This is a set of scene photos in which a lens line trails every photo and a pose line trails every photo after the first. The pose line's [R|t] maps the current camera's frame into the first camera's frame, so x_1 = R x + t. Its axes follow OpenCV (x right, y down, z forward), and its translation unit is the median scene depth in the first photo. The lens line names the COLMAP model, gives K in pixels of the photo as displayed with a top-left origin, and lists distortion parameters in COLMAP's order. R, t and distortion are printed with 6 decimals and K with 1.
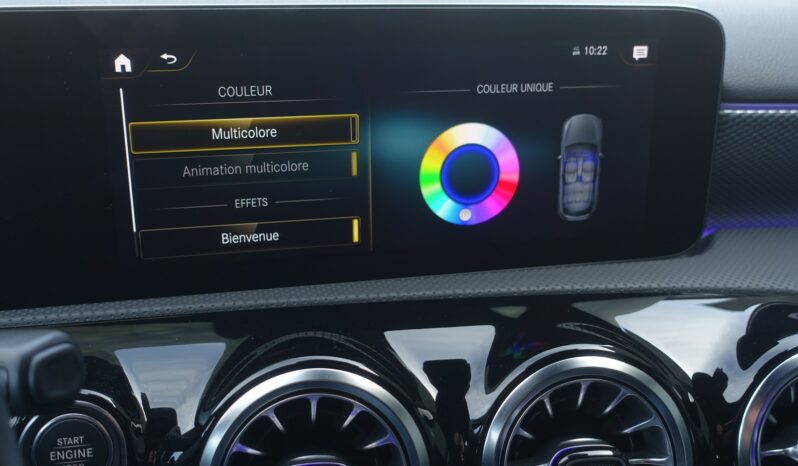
lens RADIAL K [[843.2, 0, 398.2], [0, 843.2, 232.8], [0, 0, 1]] dist [-0.002172, 0.000000]
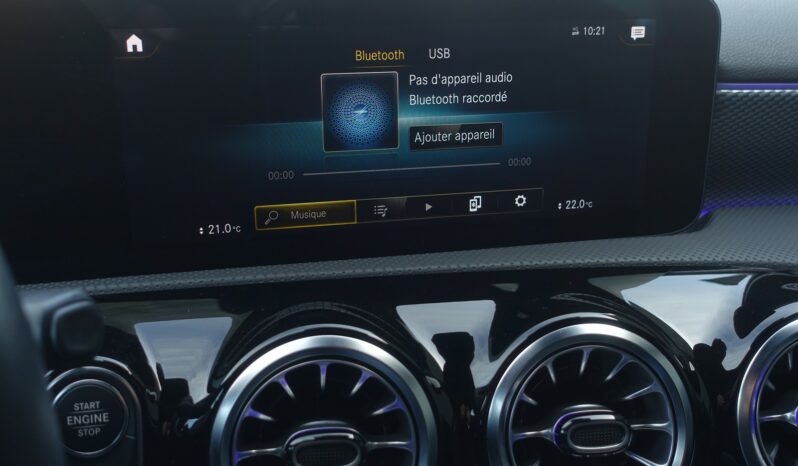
lens RADIAL K [[843.2, 0, 399.7], [0, 843.2, 234.1], [0, 0, 1]] dist [-0.002172, 0.000000]
pose [[0.999970, -0.007775, 0.000296, -0.005353], [0.007777, 0.999940, -0.007765, 0.041642], [-0.000236, 0.007768, 0.999970, -0.025763]]
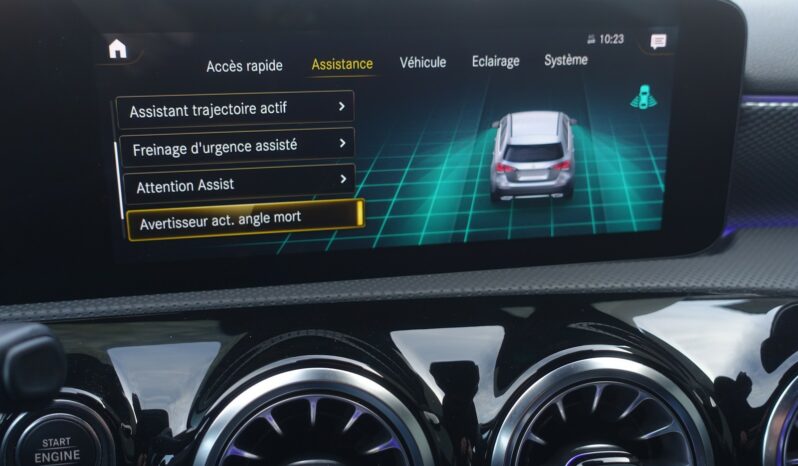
lens RADIAL K [[843.2, 0, 397.7], [0, 843.2, 232.5], [0, 0, 1]] dist [-0.002172, 0.000000]
pose [[0.999881, 0.004208, -0.014868, 0.007238], [-0.004364, 0.999936, -0.010476, 0.016431], [0.014823, 0.010539, 0.999835, 0.047124]]
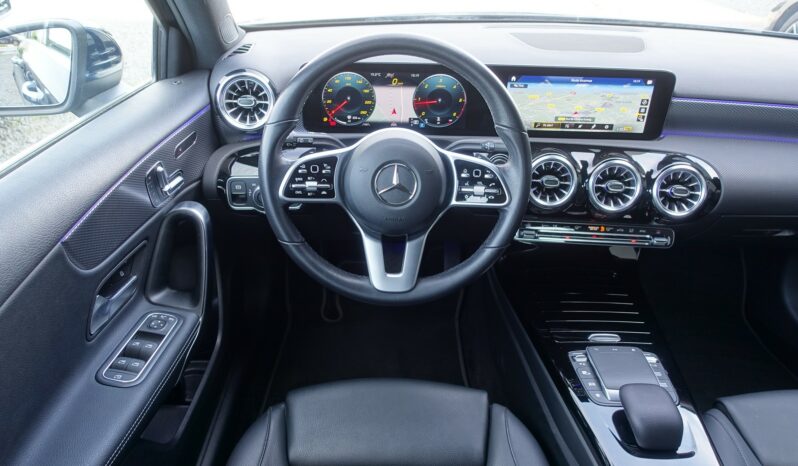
lens RADIAL K [[539.3, 0, 400.1], [0, 539.3, 231.9], [0, 0, 1]] dist [-0.015825, 0.009407]
pose [[0.974890, 0.127930, -0.182272, -0.290142], [-0.088994, 0.974132, 0.207718, 0.031702], [0.204131, -0.186281, 0.961057, -1.770945]]
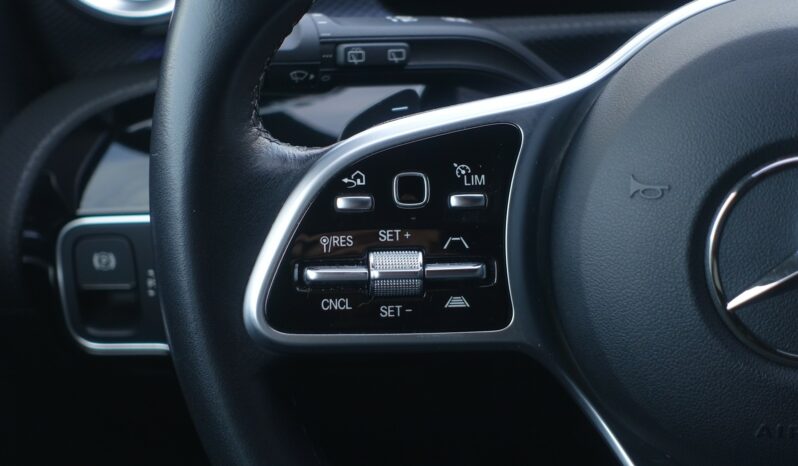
lens RADIAL K [[1678.5, 0, 401.6], [0, 1678.5, 232.9], [0, 0, 1]] dist [0.007350, 0.000000]
pose [[0.923425, 0.098671, -0.370877, -0.532315], [-0.037731, 0.985043, 0.168125, 0.064896], [0.381919, -0.141257, 0.913337, -1.010368]]
